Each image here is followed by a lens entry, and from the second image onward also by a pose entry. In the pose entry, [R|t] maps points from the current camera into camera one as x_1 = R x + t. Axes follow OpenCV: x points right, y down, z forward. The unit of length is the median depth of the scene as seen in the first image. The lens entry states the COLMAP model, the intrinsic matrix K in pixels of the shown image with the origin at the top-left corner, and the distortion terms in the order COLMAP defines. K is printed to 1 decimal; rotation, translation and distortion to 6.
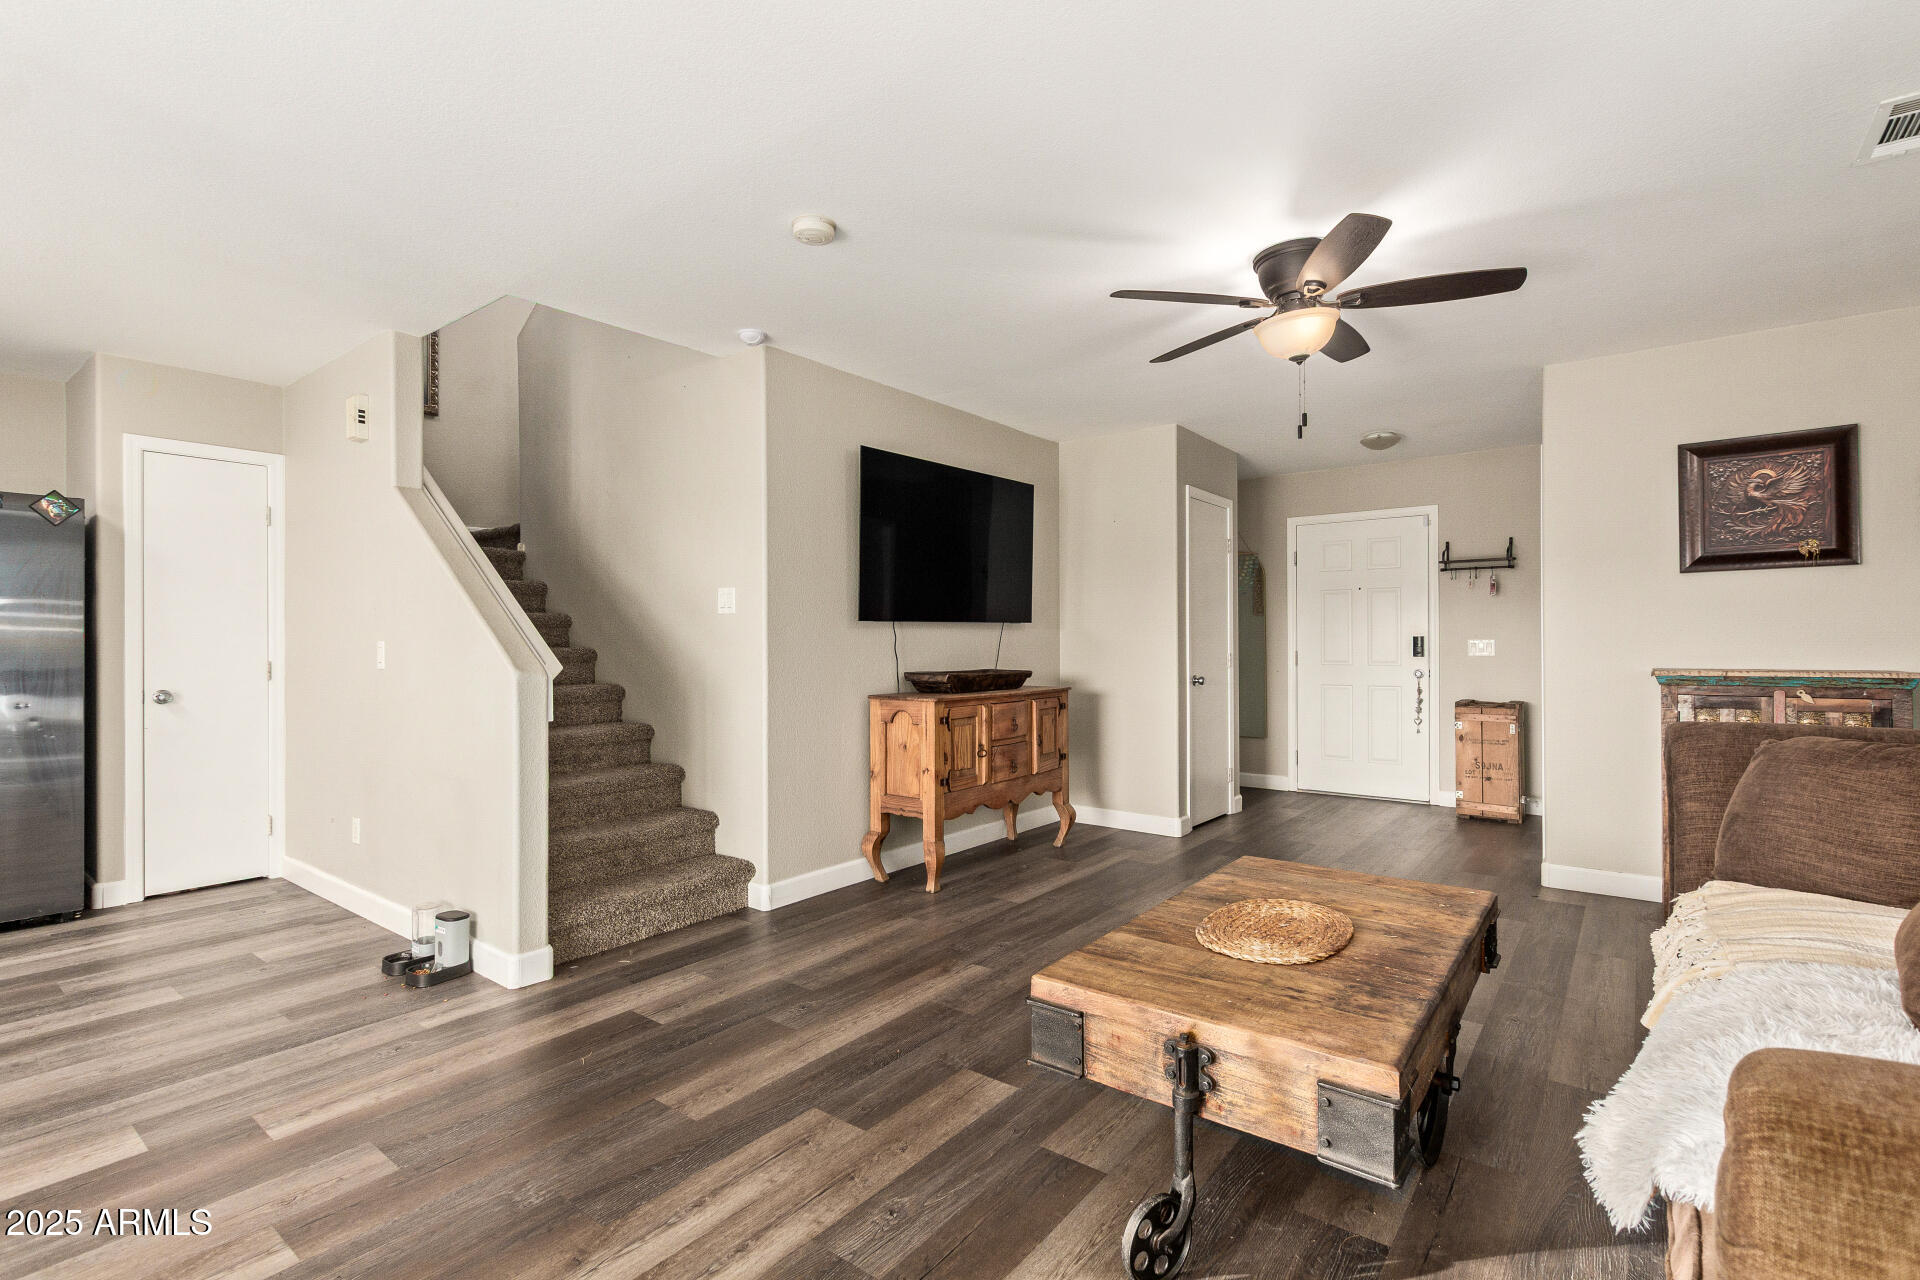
lens RADIAL K [[878.1, 0, 972.8], [0, 878.1, 641.3], [0, 0, 1]] dist [0.009540, -0.006136]
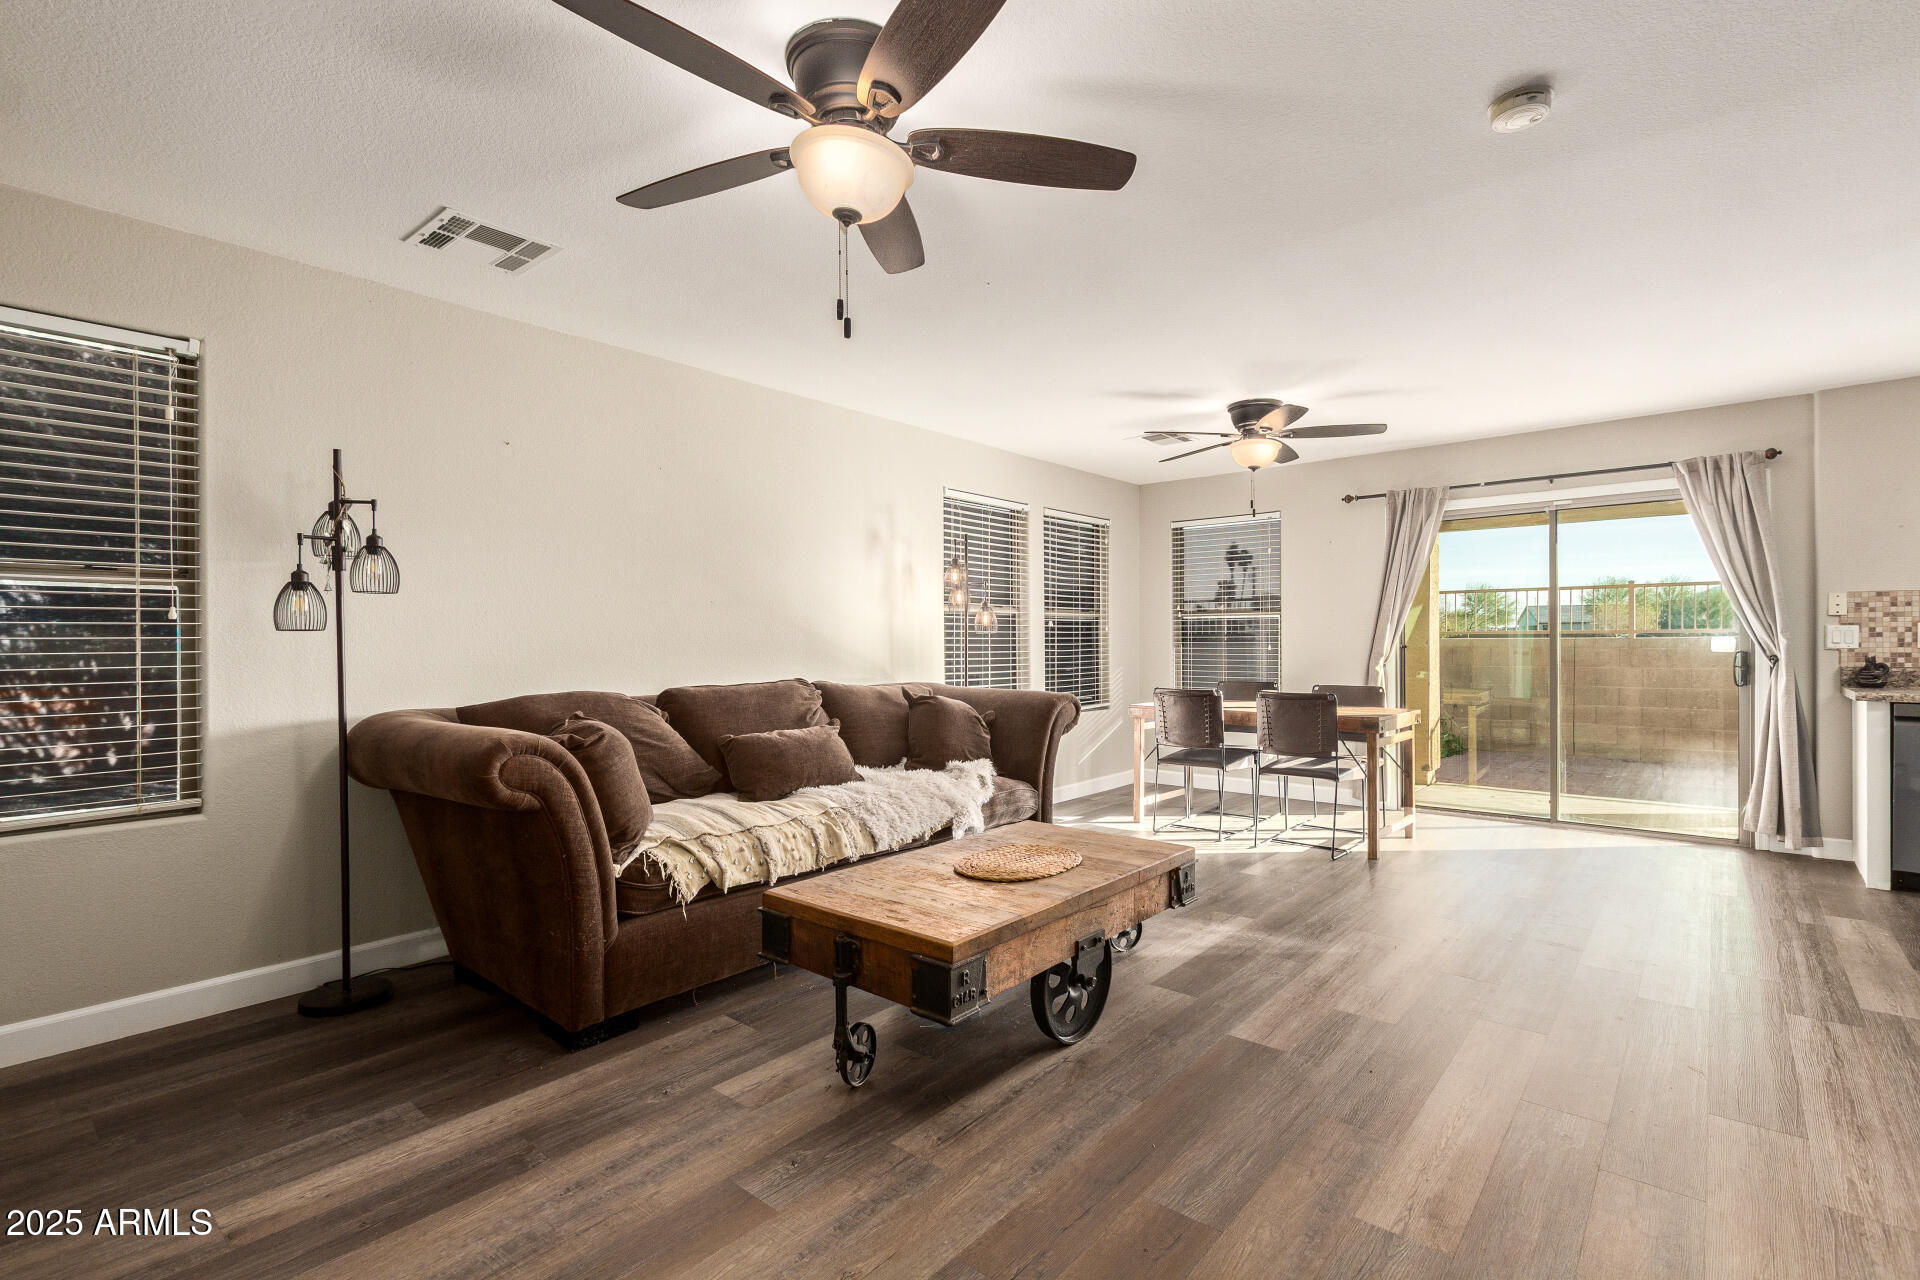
lens RADIAL K [[881.9, 0, 959.5], [0, 881.9, 643.1], [0, 0, 1]] dist [0.001675, -0.004437]
pose [[-0.998403, 0.007680, 0.055965, 0.194630], [0.007707, 0.999970, 0.000264, 0.001158], [-0.055961, 0.000695, -0.998433, 1.269652]]
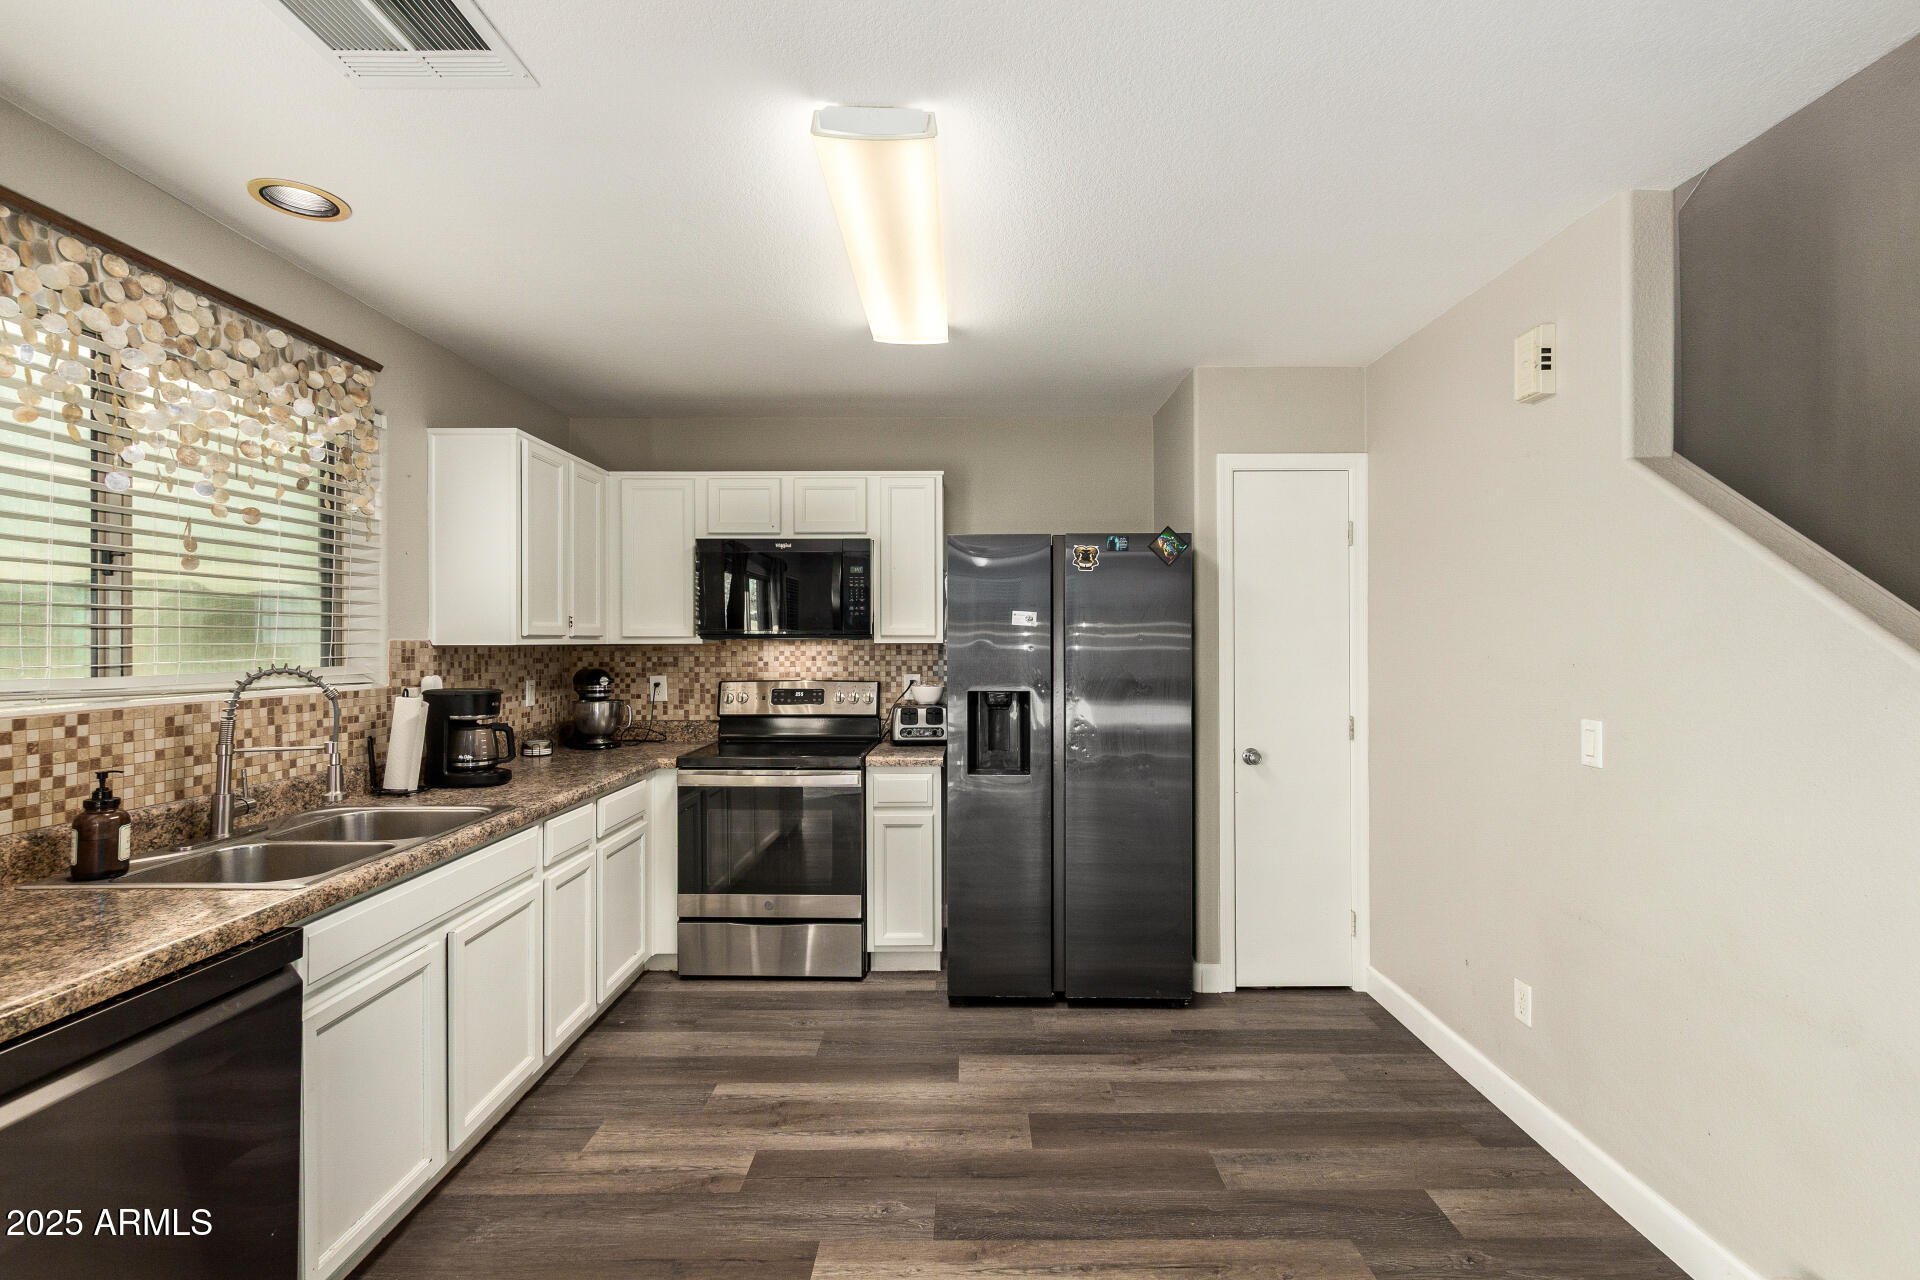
lens RADIAL K [[878.1, 0, 972.8], [0, 878.1, 641.3], [0, 0, 1]] dist [0.009540, -0.006136]
pose [[0.609424, 0.000452, -0.792844, -0.434025], [0.002441, 0.999994, 0.002447, -0.054447], [0.792840, -0.003427, 0.609420, 0.283965]]
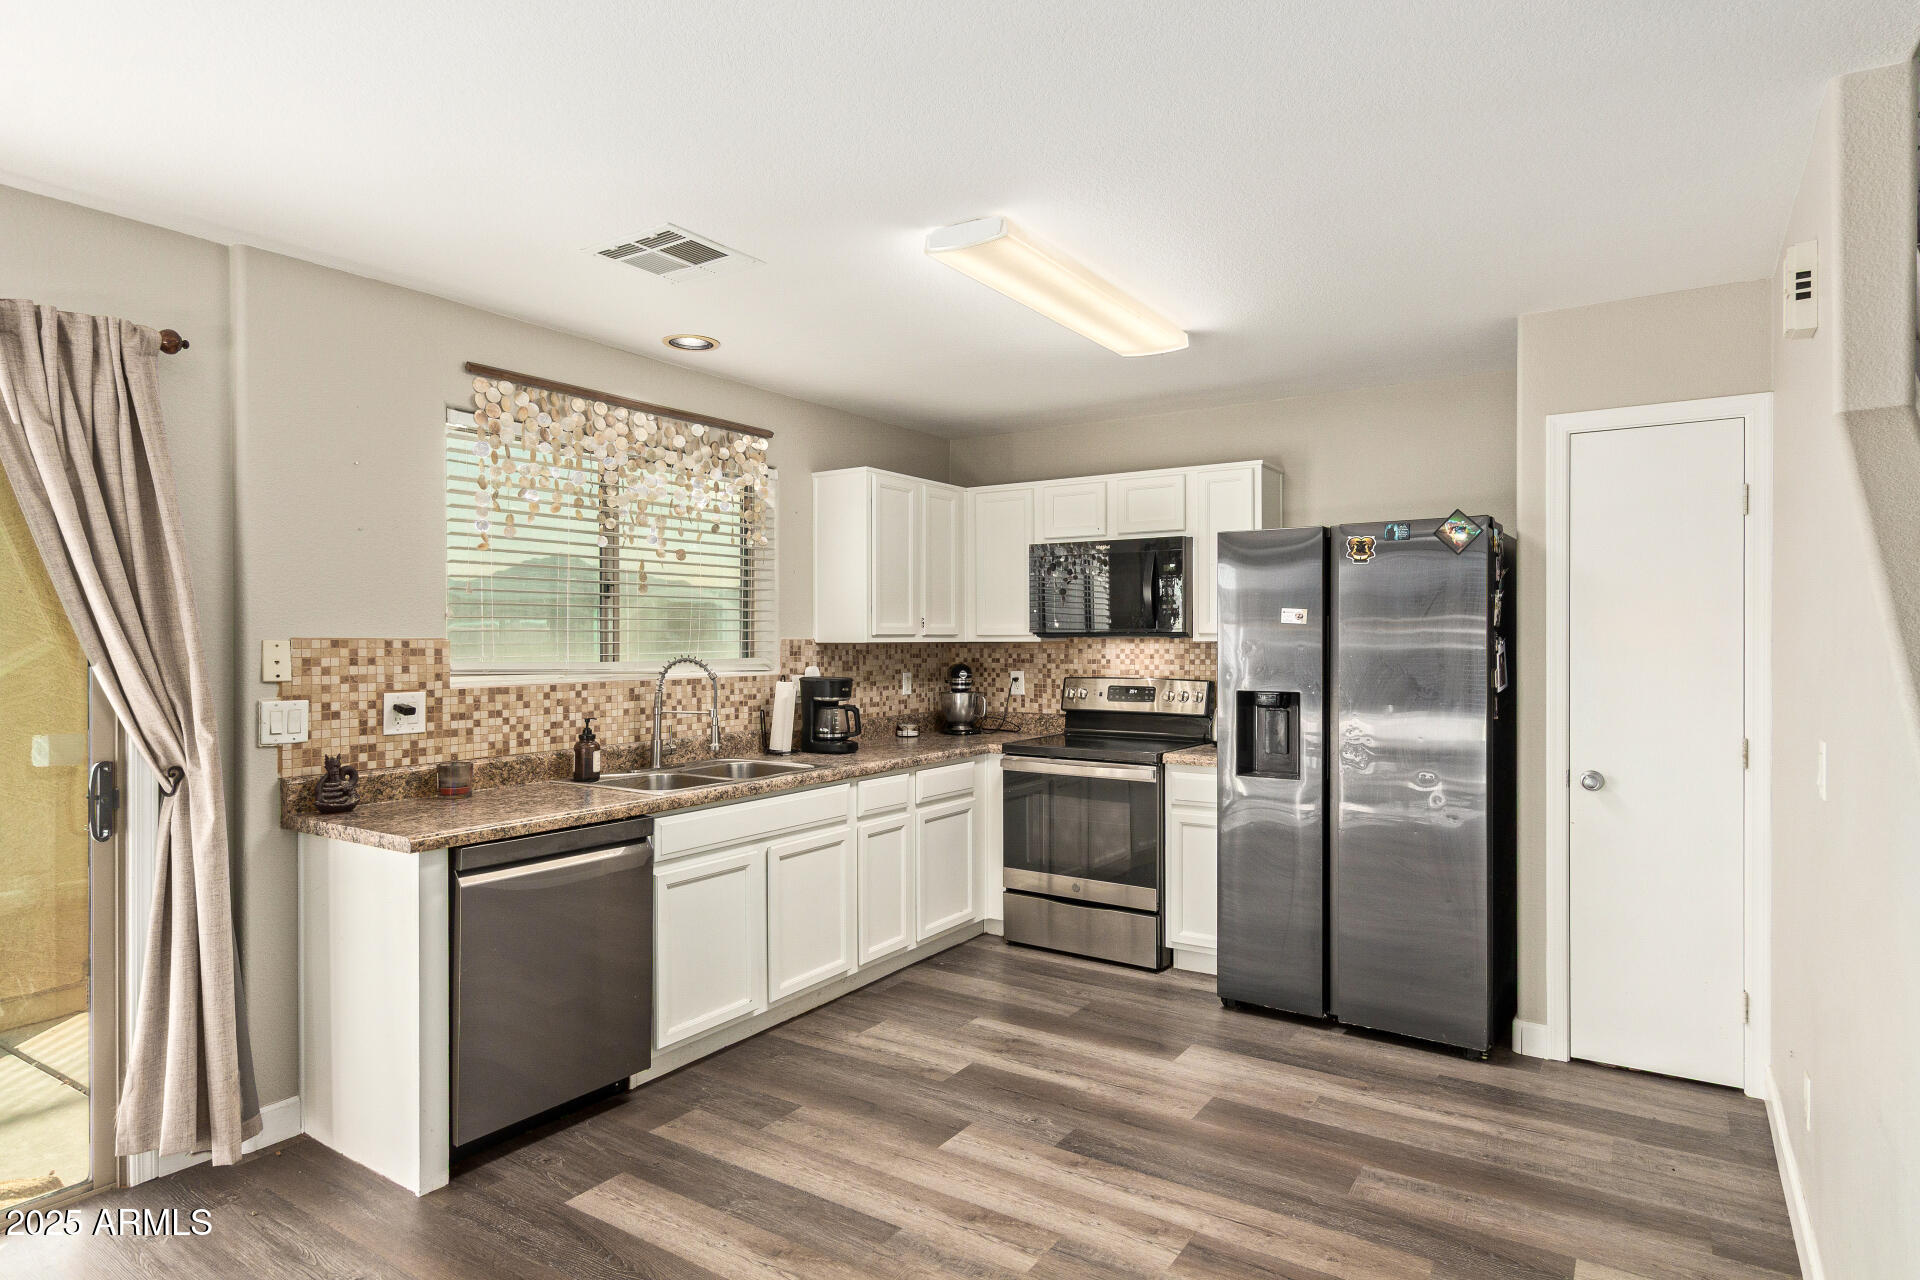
lens RADIAL K [[1058.1, 0, 968.0], [0, 1058.1, 648.0], [0, 0, 1]] dist [0.000517, 0.000591]
pose [[0.071834, 0.010443, -0.997362, -0.124885], [0.003406, 0.999937, 0.010716, -0.056361], [0.997411, -0.004167, 0.071794, 0.473275]]
